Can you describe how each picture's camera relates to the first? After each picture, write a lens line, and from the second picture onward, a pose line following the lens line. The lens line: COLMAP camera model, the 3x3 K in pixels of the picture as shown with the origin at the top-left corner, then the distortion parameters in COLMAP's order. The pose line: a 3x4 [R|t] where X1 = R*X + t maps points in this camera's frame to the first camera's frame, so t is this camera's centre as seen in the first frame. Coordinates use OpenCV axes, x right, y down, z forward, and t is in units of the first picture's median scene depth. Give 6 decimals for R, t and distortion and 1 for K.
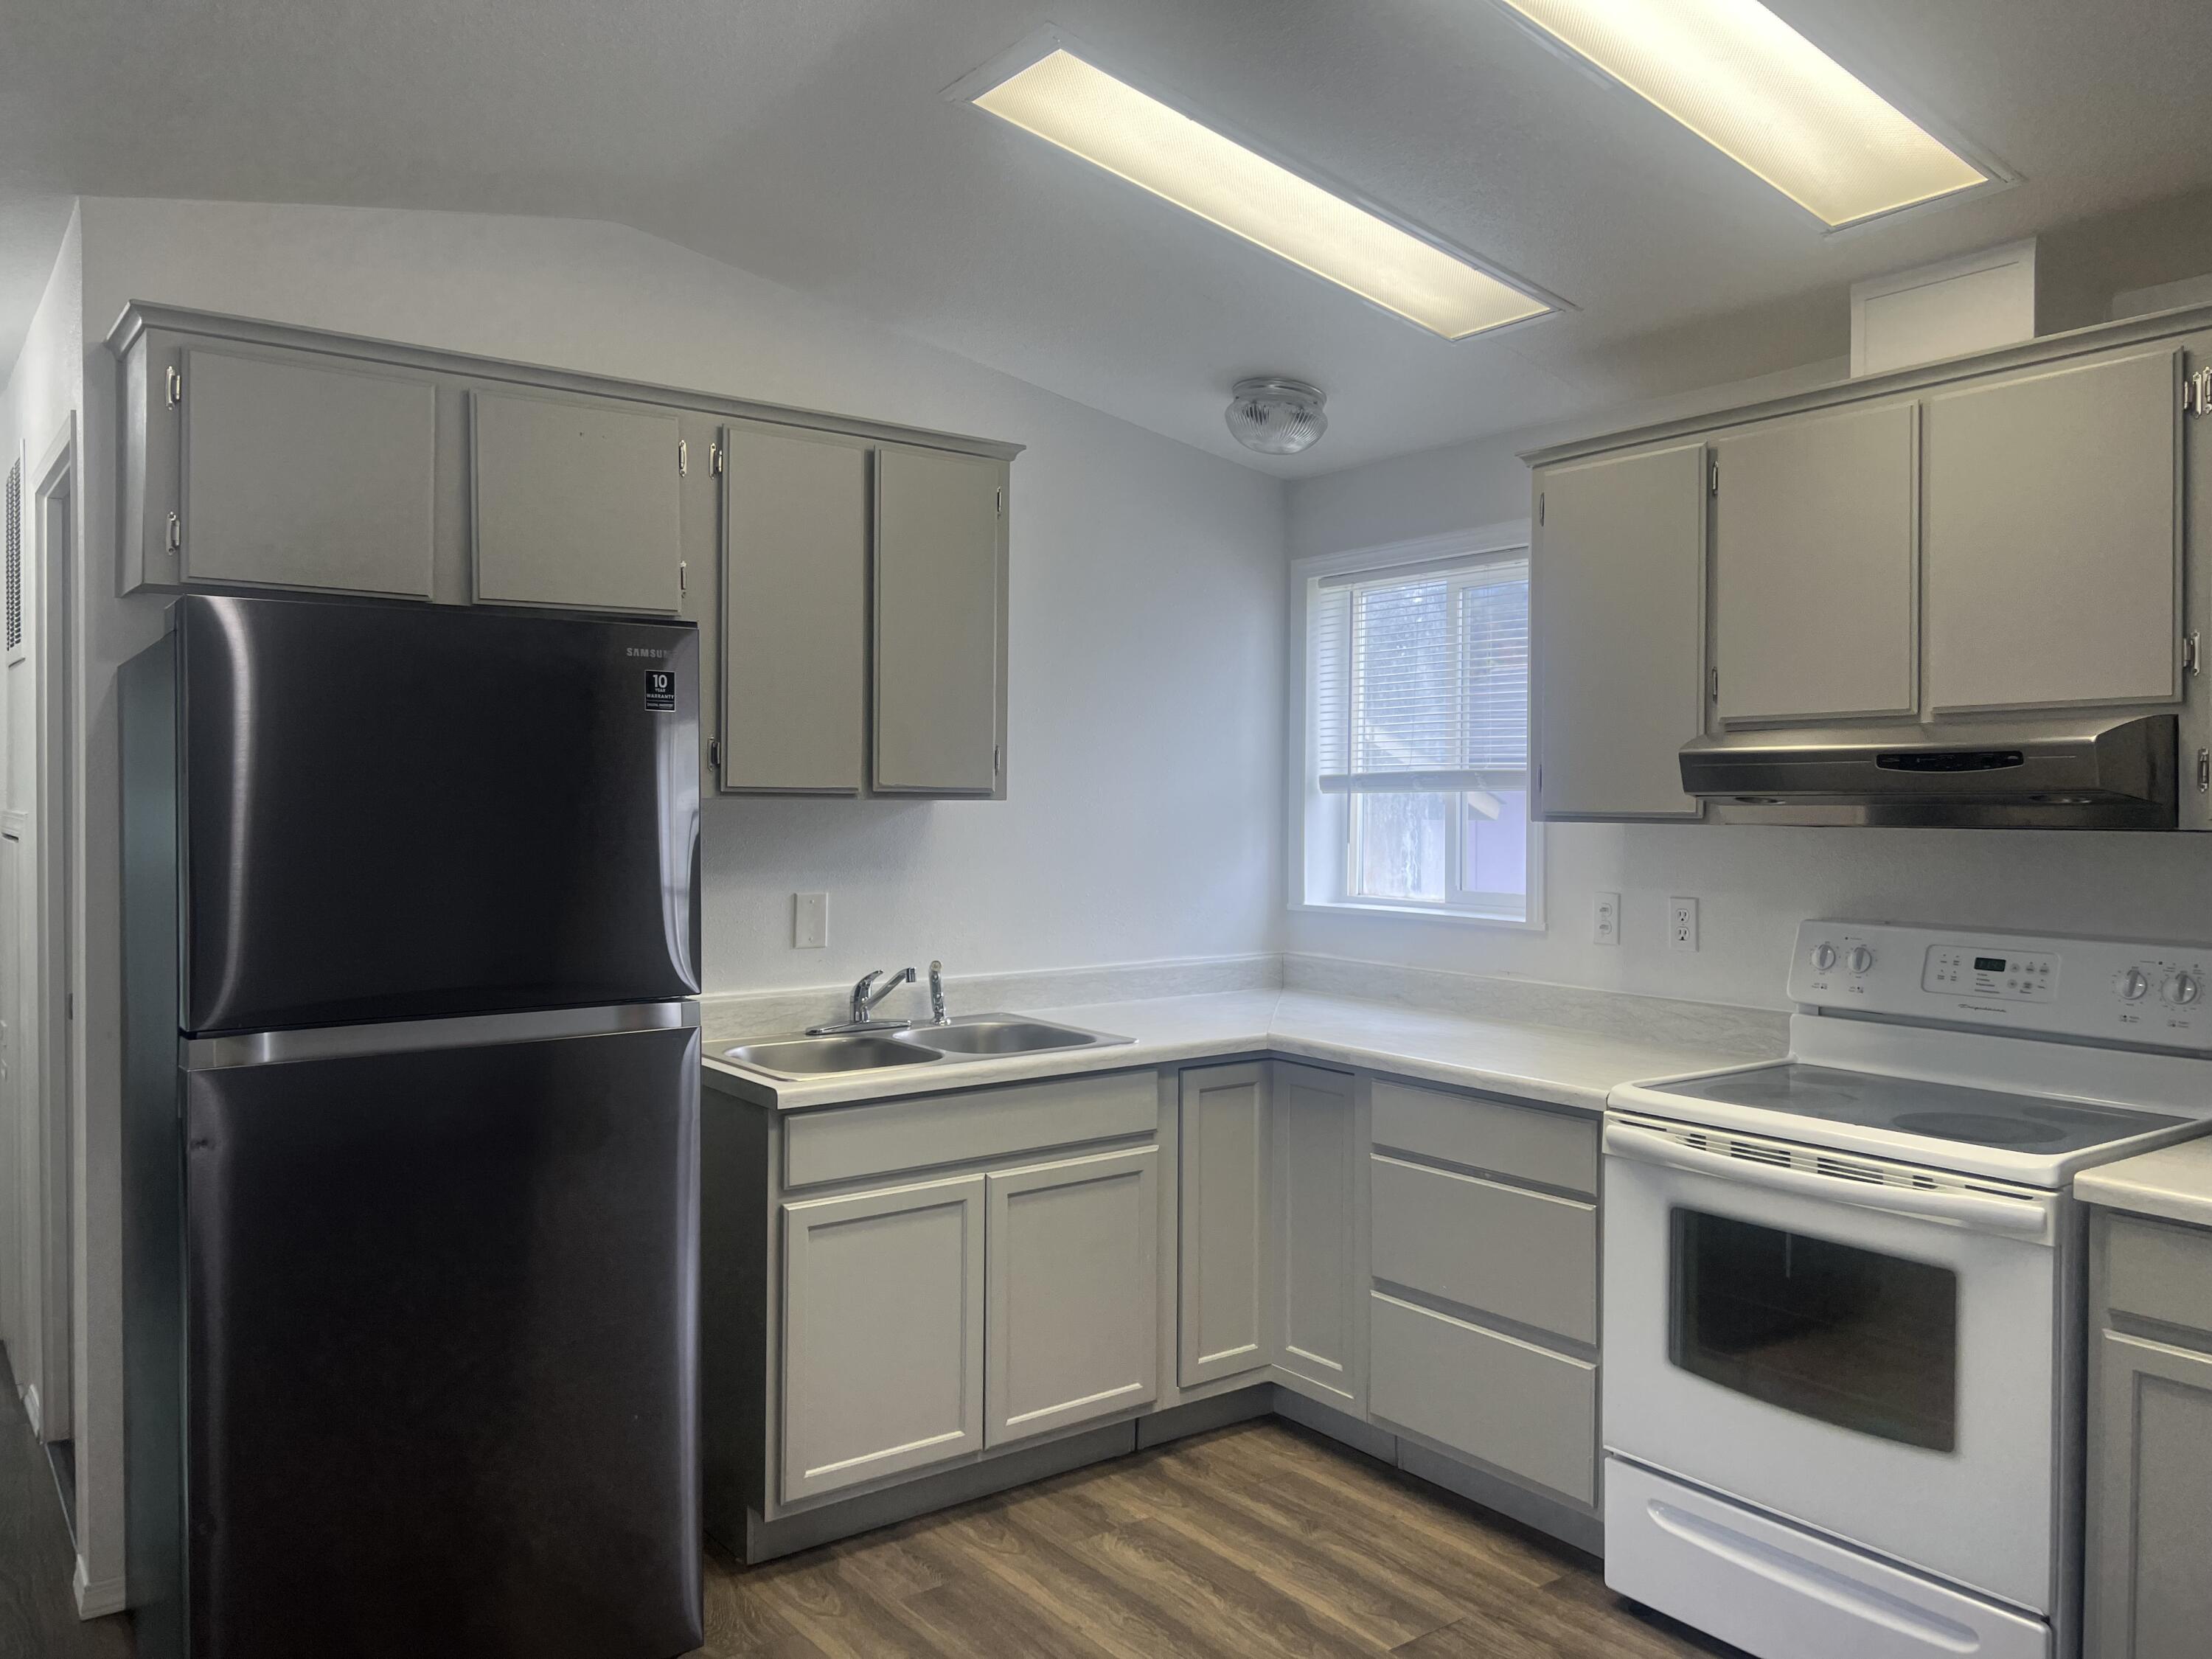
lens RADIAL K [[1654.4, 0, 1121.4], [0, 1654.4, 810.9], [0, 0, 1]] dist [0.051743, -0.058988]
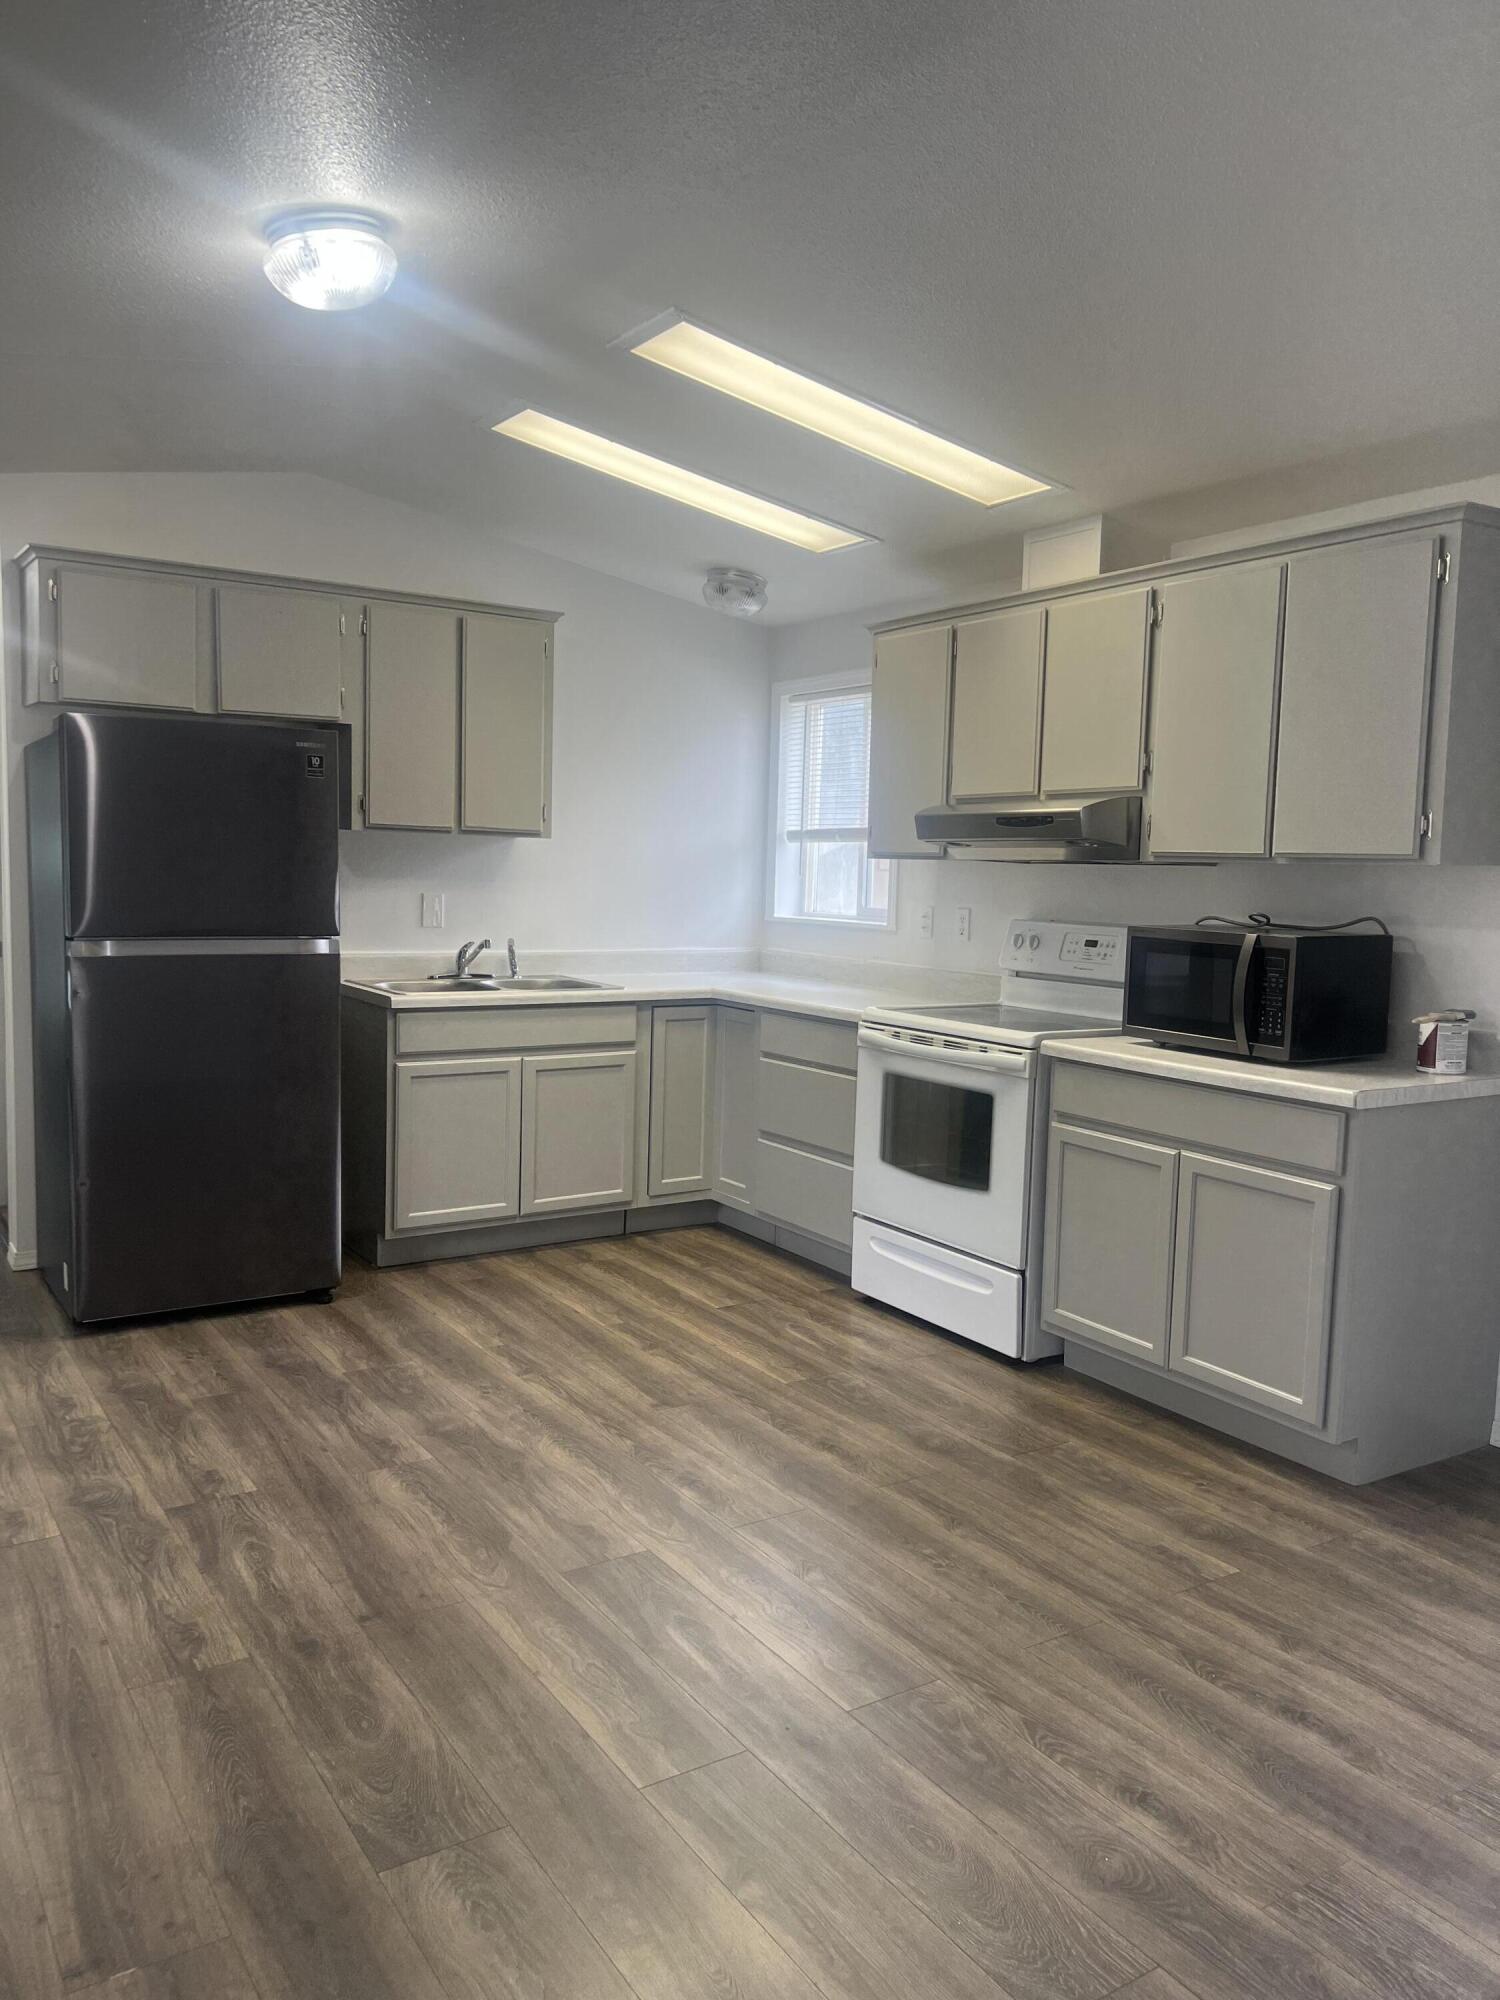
lens RADIAL K [[1495.8, 0, 761.8], [0, 1495.8, 1006.6], [0, 0, 1]] dist [0.051743, -0.058988]
pose [[0.997654, 0.029022, -0.062001, 0.269766], [-0.023496, 0.995837, 0.088067, 0.027990], [0.064299, -0.086403, 0.994183, -0.528519]]
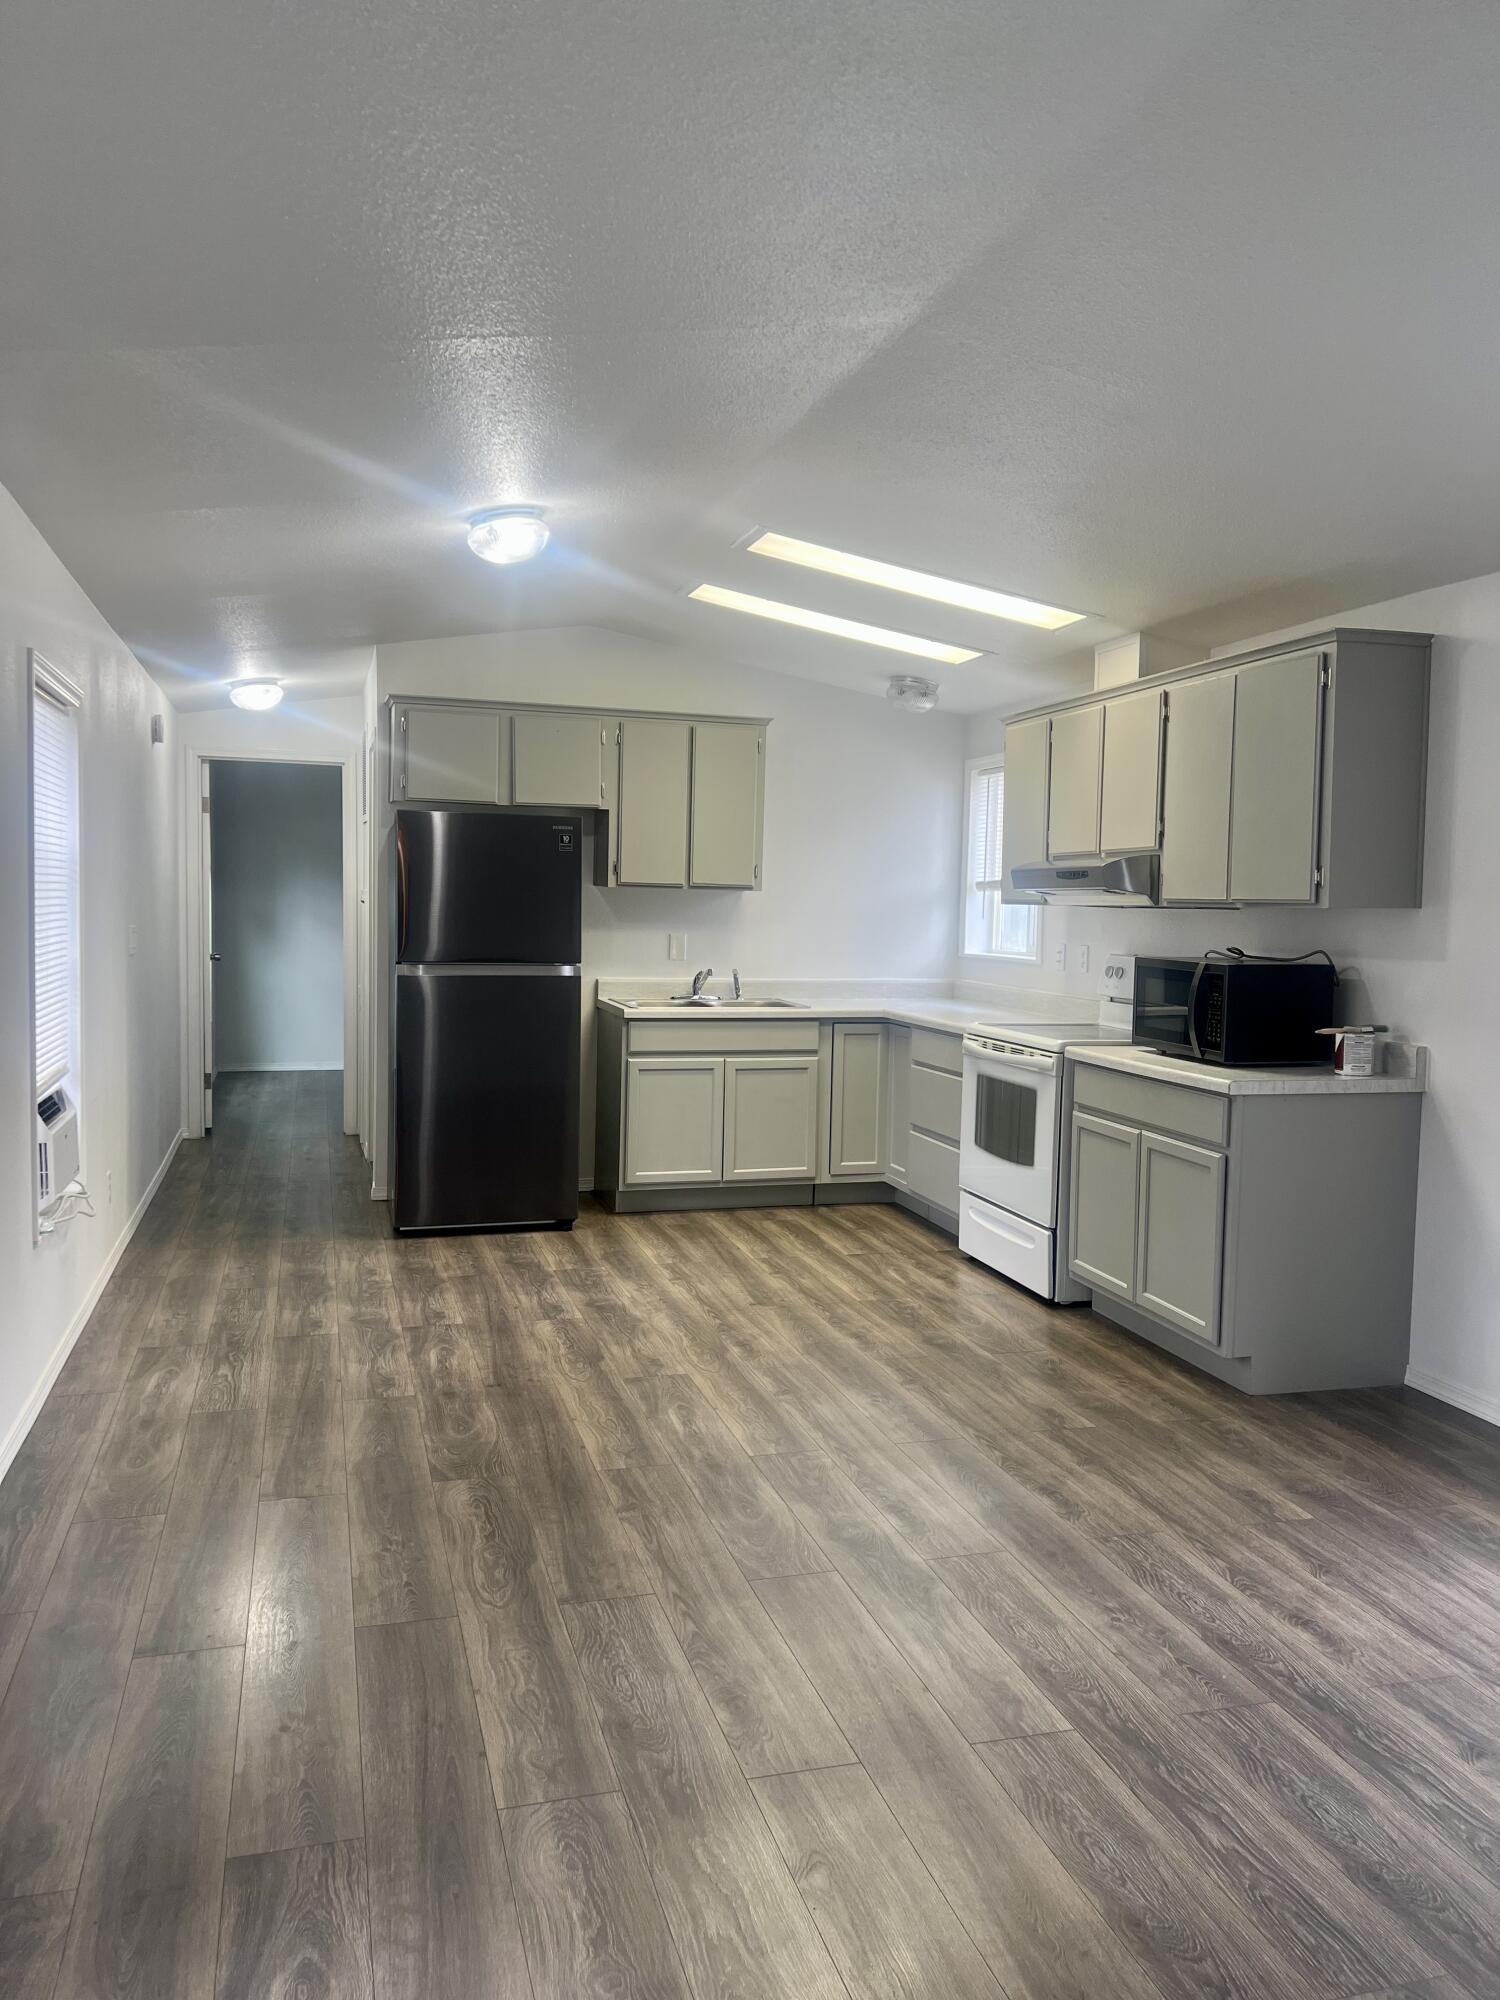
lens RADIAL K [[1495.8, 0, 757.9], [0, 1495.8, 981.7], [0, 0, 1]] dist [0.051743, -0.058988]
pose [[0.936186, 0.035582, -0.349699, 0.683576], [-0.020764, 0.998724, 0.046033, 0.025420], [0.350891, -0.035834, 0.935730, -0.884284]]
